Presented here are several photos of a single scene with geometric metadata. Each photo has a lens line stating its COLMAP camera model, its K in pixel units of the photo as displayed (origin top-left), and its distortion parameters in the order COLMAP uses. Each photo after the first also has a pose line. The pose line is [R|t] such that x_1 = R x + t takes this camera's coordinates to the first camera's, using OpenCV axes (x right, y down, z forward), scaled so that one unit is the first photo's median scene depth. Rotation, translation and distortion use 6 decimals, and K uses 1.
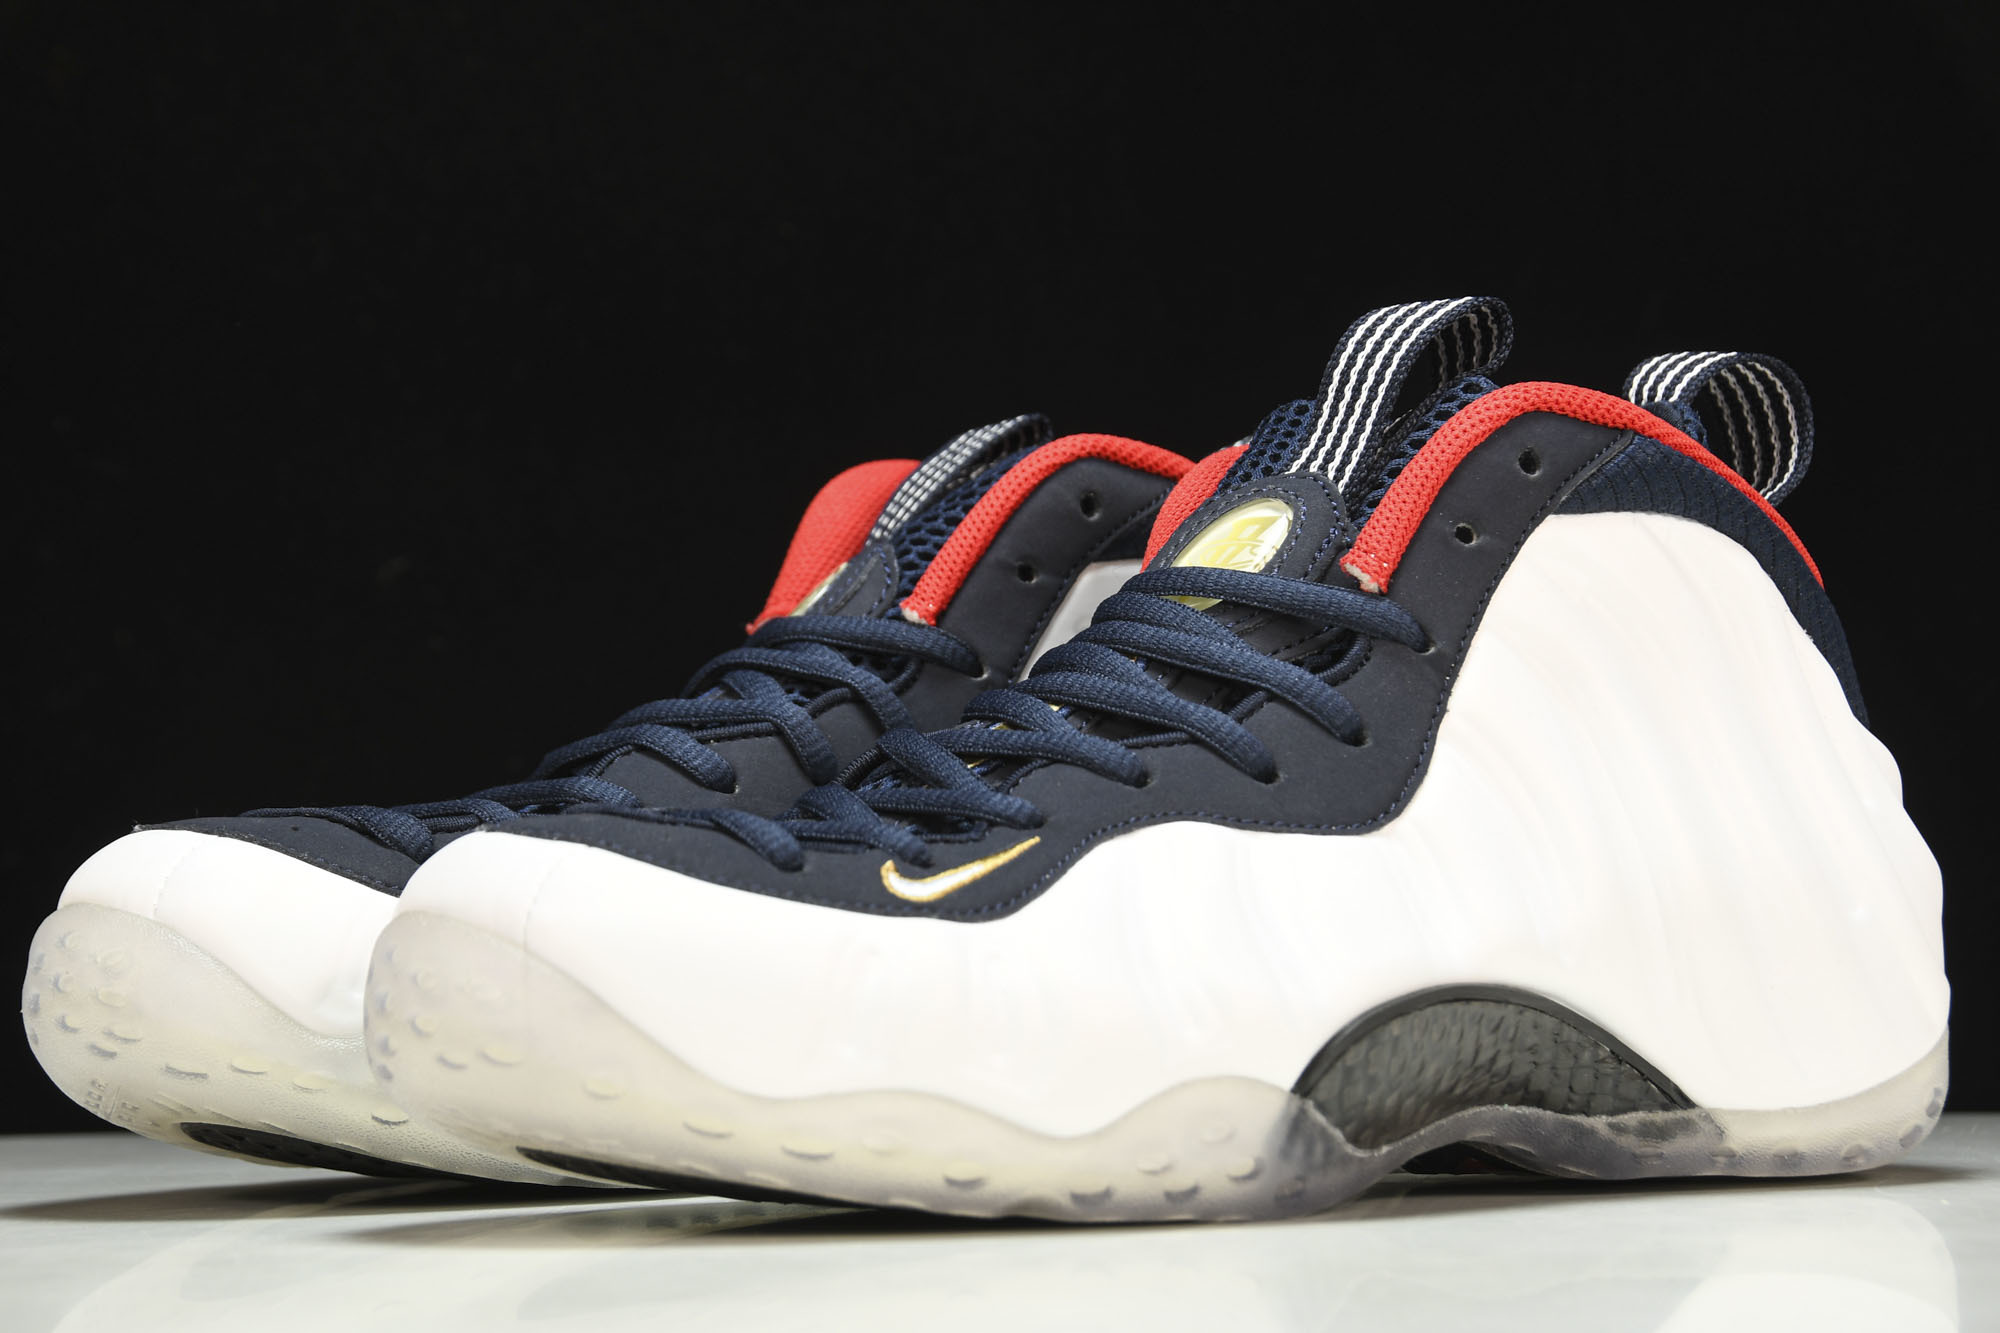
lens RADIAL K [[4910.3, 0, 992.8], [0, 4910.3, 677.4], [0, 0, 1]] dist [0.202708, 0.000000]
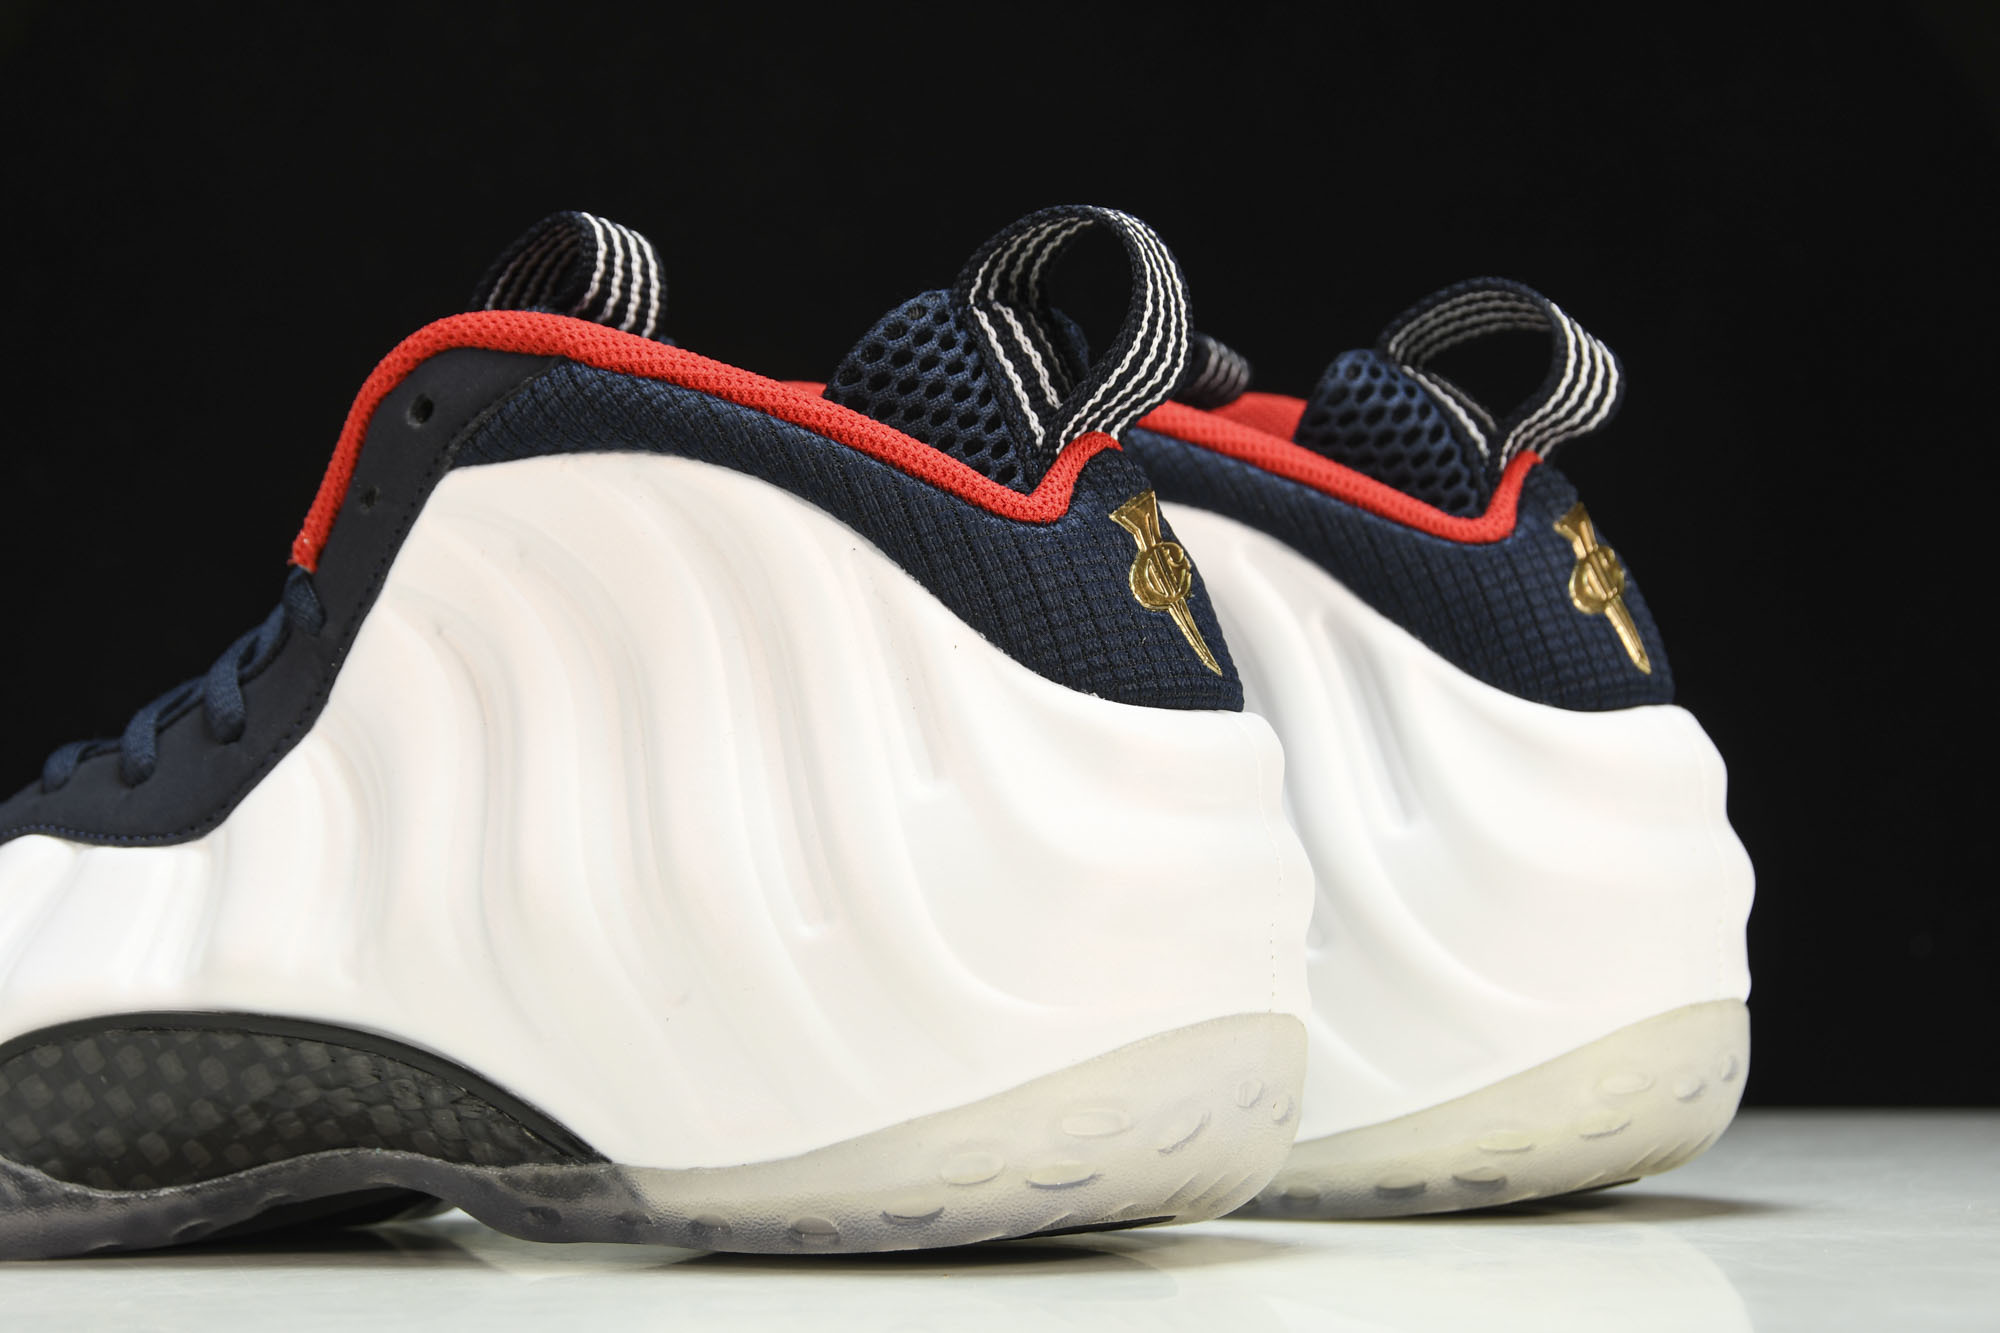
lens RADIAL K [[4910.3, 0, 987.4], [0, 4910.3, 687.1], [0, 0, 1]] dist [0.202708, 0.000000]
pose [[0.450768, -0.038613, -0.891806, 0.938554], [0.051094, 0.998542, -0.017408, 0.025581], [0.891178, -0.037719, 0.452083, 0.702431]]
